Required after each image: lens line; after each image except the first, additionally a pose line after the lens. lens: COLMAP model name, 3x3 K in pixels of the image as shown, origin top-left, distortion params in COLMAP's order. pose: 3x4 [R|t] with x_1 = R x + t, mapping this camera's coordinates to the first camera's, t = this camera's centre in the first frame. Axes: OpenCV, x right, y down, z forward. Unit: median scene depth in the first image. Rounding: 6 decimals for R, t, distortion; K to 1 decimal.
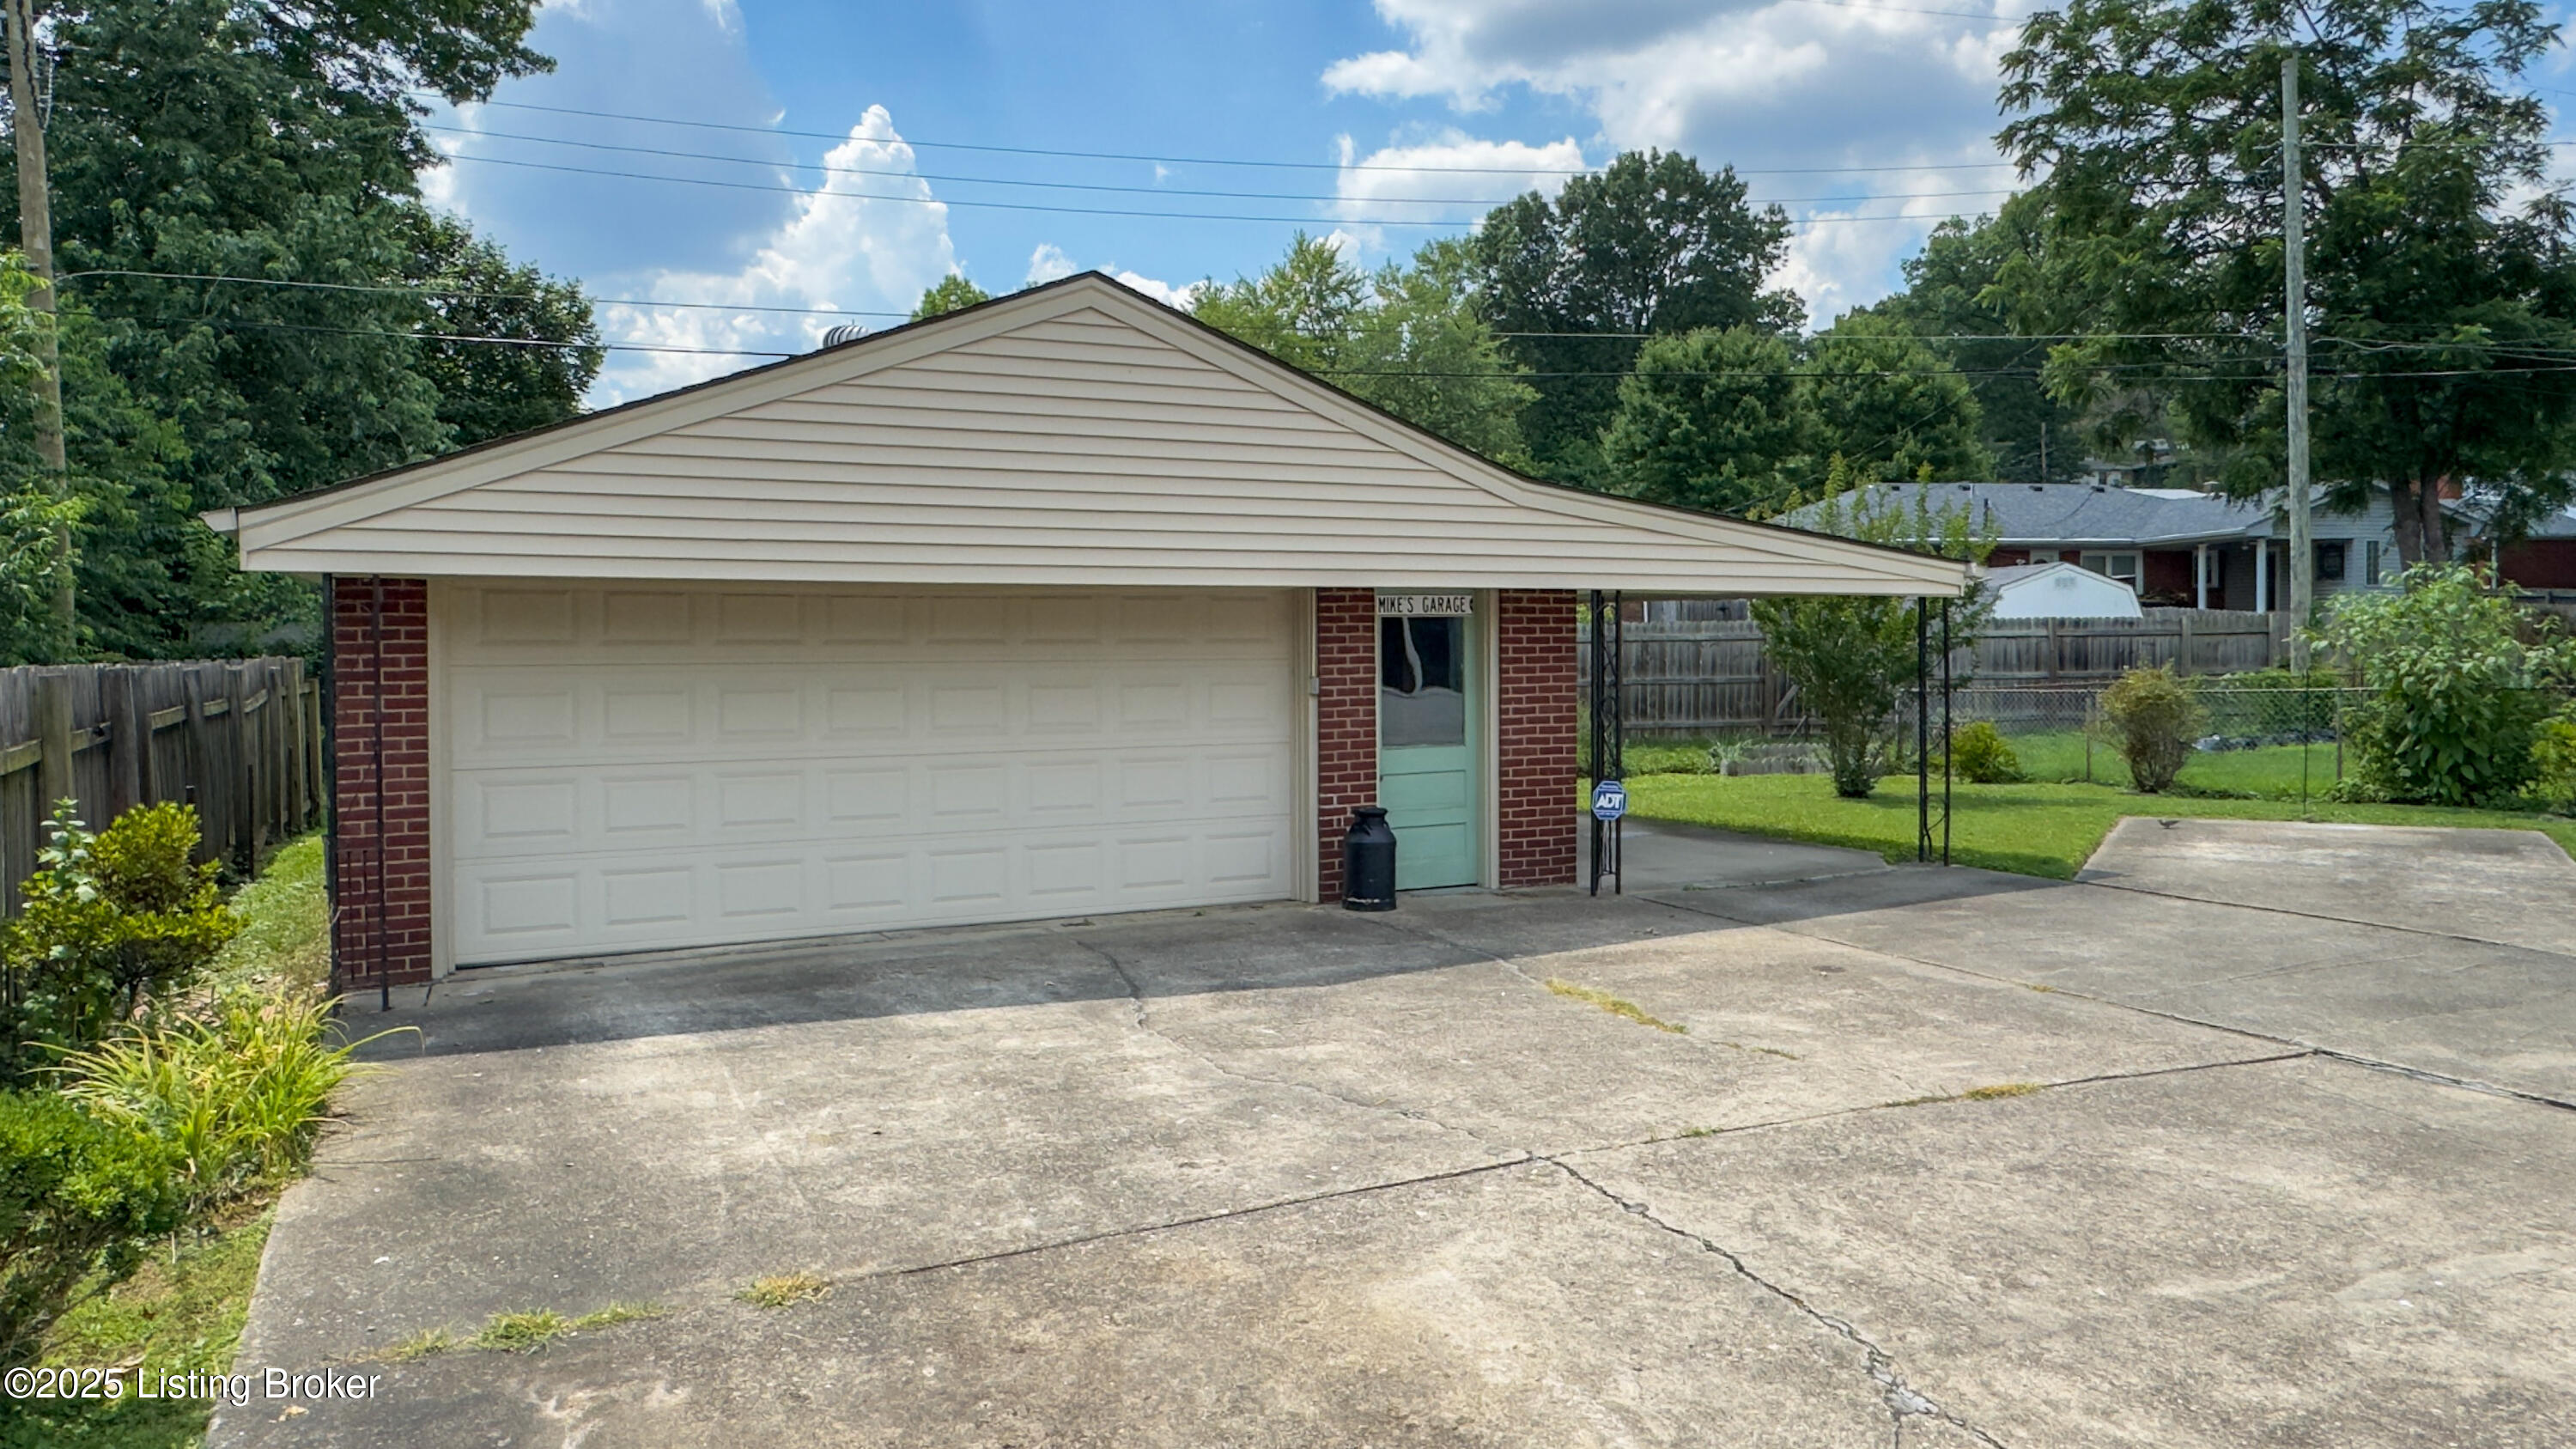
lens RADIAL K [[1711.9, 0, 1294.0], [0, 1711.9, 653.7], [0, 0, 1]] dist [-0.009113, -0.002396]
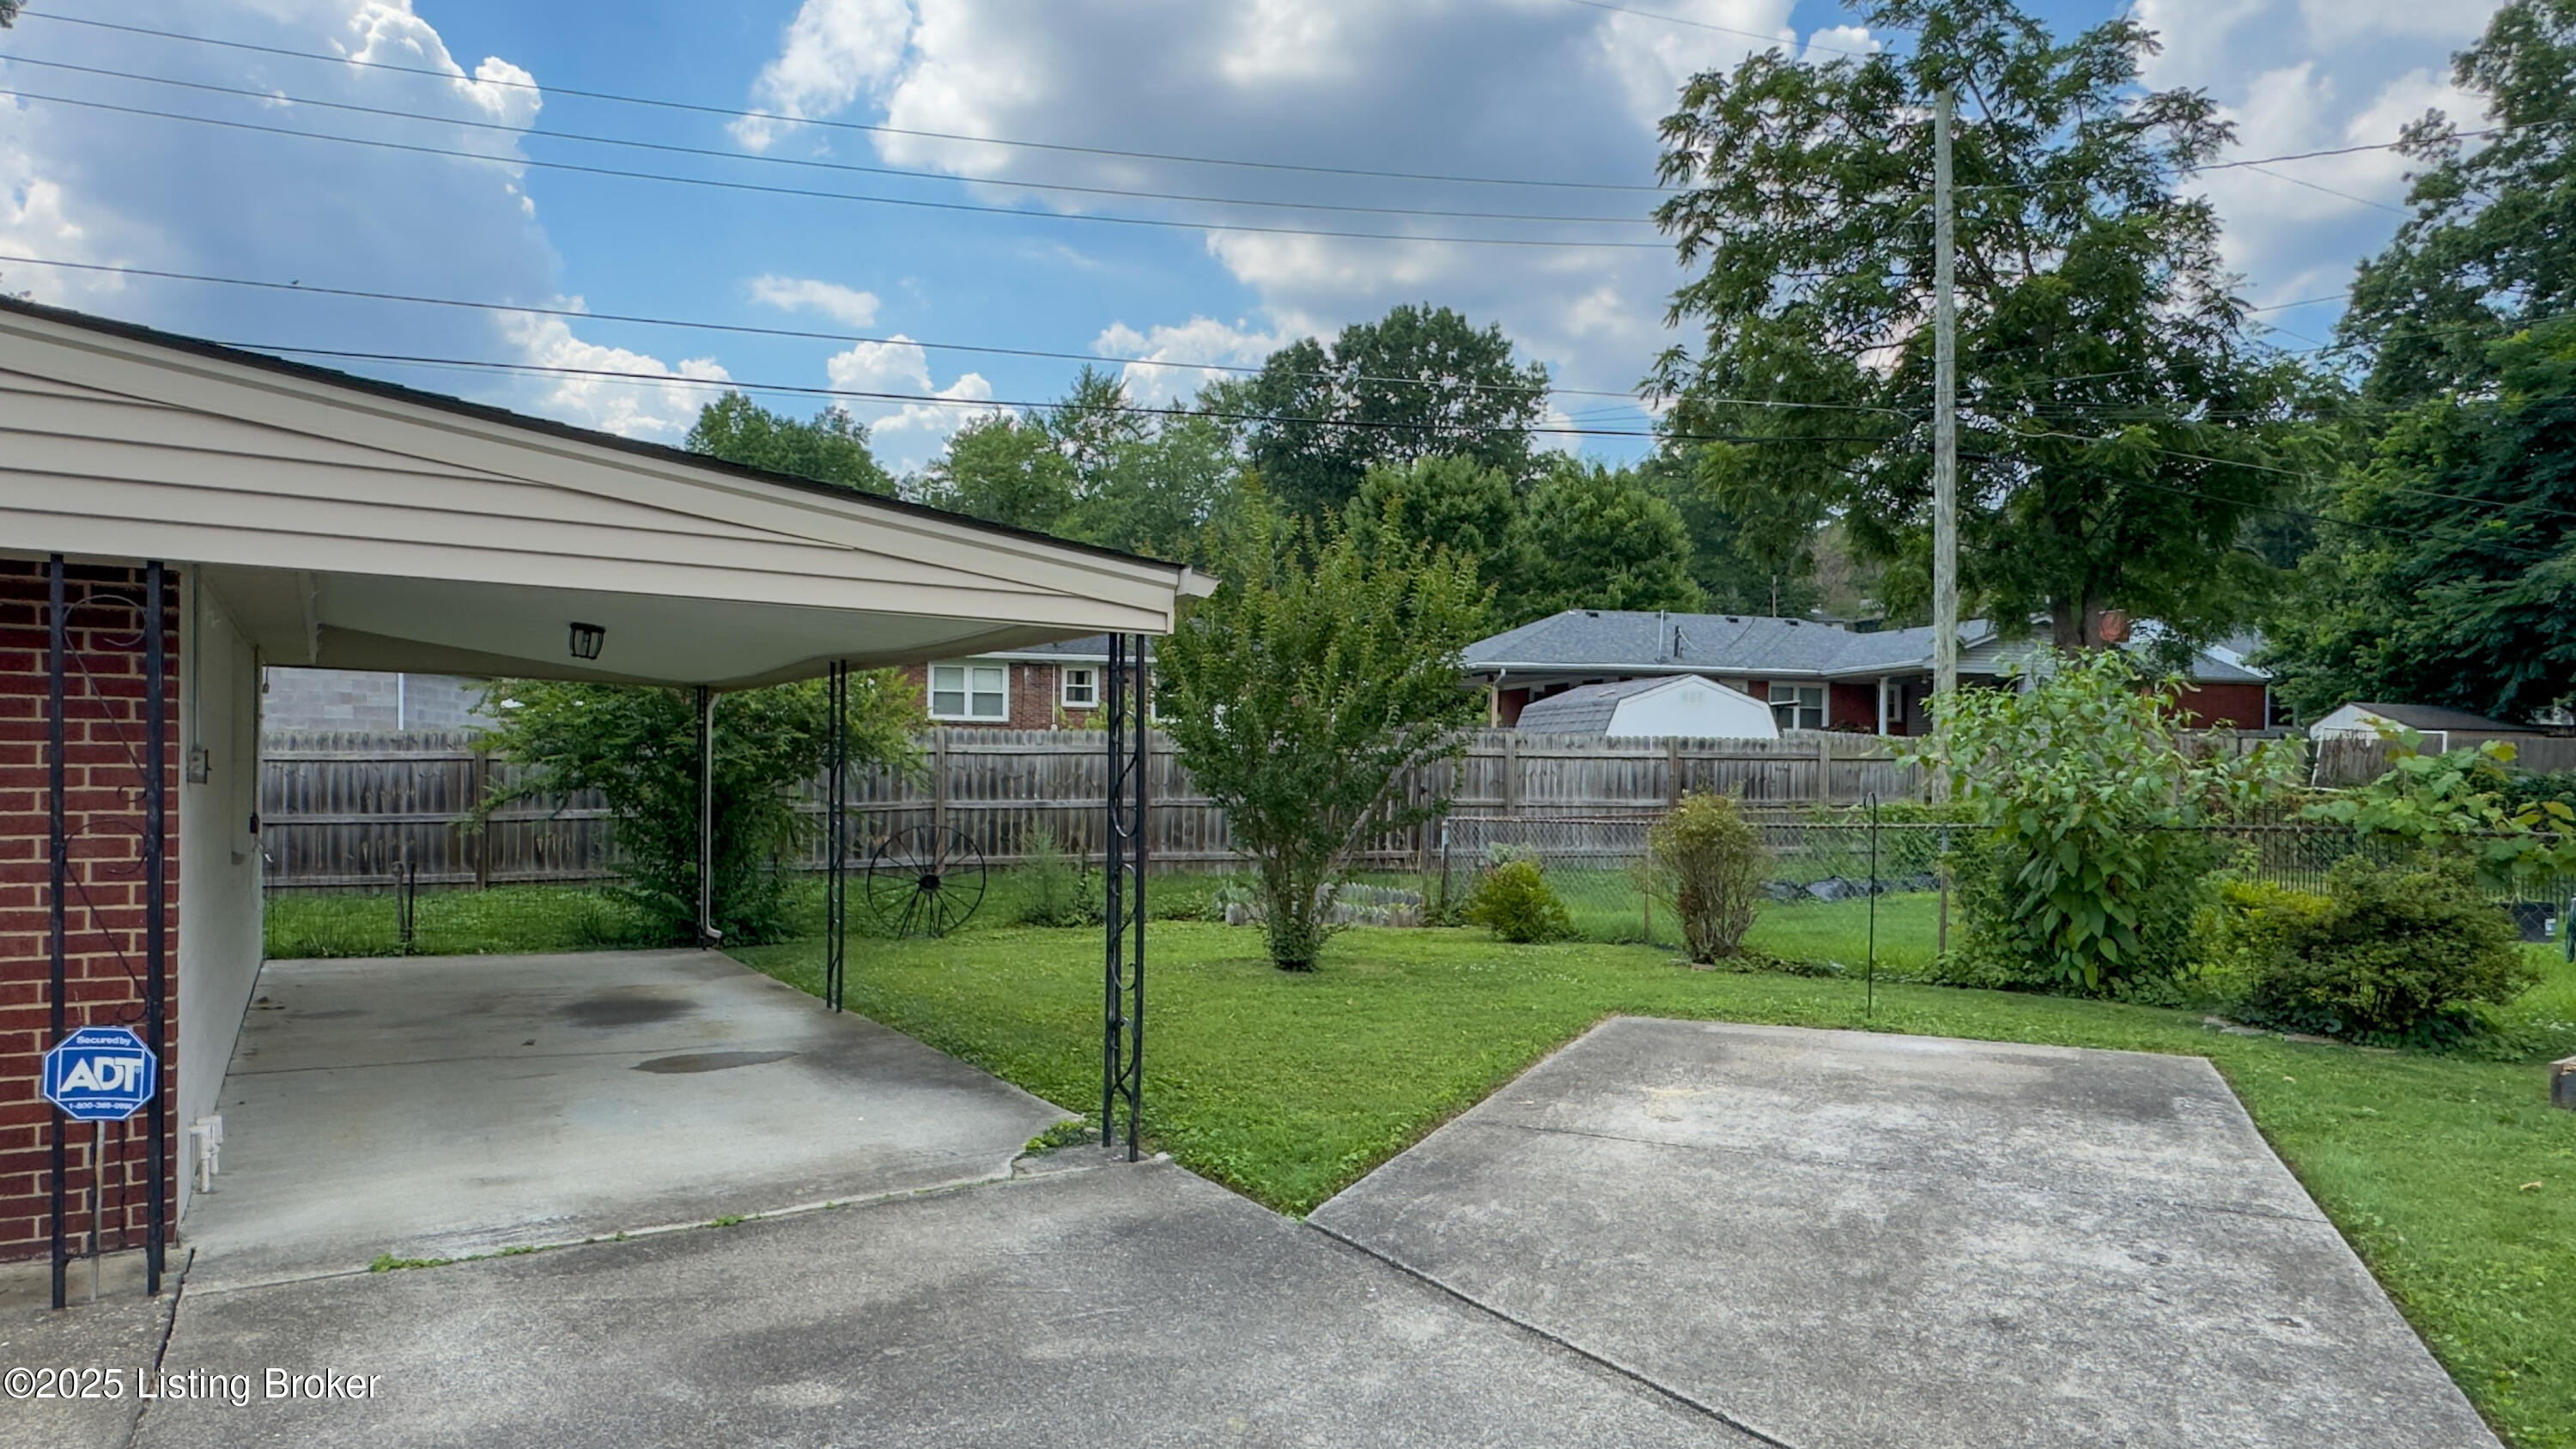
lens RADIAL K [[1492.1, 0, 1371.0], [0, 1492.1, 791.9], [0, 0, 1]] dist [0.001165, 0.000744]
pose [[0.991468, 0.016490, 0.129307, 0.165660], [-0.017356, 0.999834, 0.005570, 0.004307], [-0.129193, -0.007767, 0.991589, 0.231787]]
